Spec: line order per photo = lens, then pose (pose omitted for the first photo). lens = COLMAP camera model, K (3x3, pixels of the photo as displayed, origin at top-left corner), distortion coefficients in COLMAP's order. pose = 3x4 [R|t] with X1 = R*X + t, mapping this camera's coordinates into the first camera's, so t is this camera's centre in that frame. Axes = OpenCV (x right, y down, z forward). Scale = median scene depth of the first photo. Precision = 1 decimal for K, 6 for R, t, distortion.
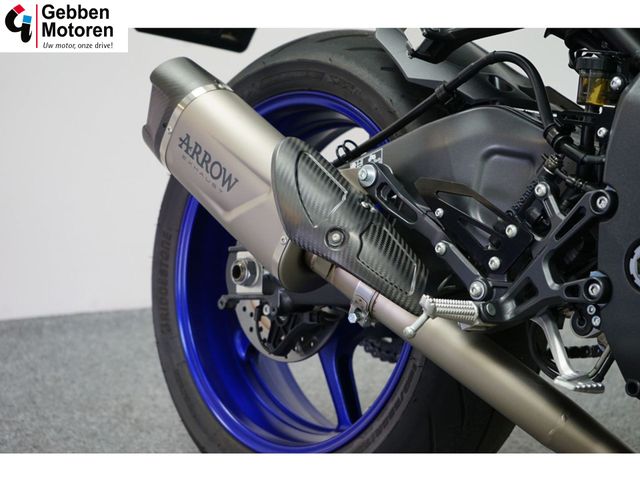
lens RADIAL K [[1302.7, 0, 320.1], [0, 1302.7, 237.4], [0, 0, 1]] dist [-0.010487, 0.000000]
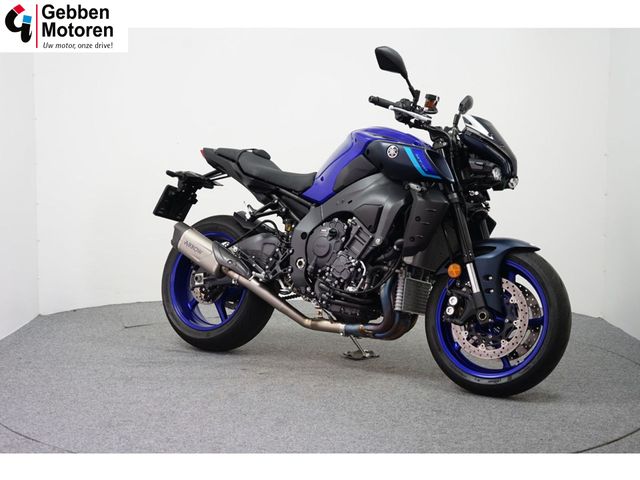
lens RADIAL K [[997.5, 0, 323.2], [0, 997.5, 241.3], [0, 0, 1]] dist [-0.035400, 0.000000]
pose [[0.972334, 0.003933, 0.233563, -0.475166], [0.029157, 0.989996, -0.138049, 0.409059], [-0.231769, 0.141040, 0.962492, -2.328669]]
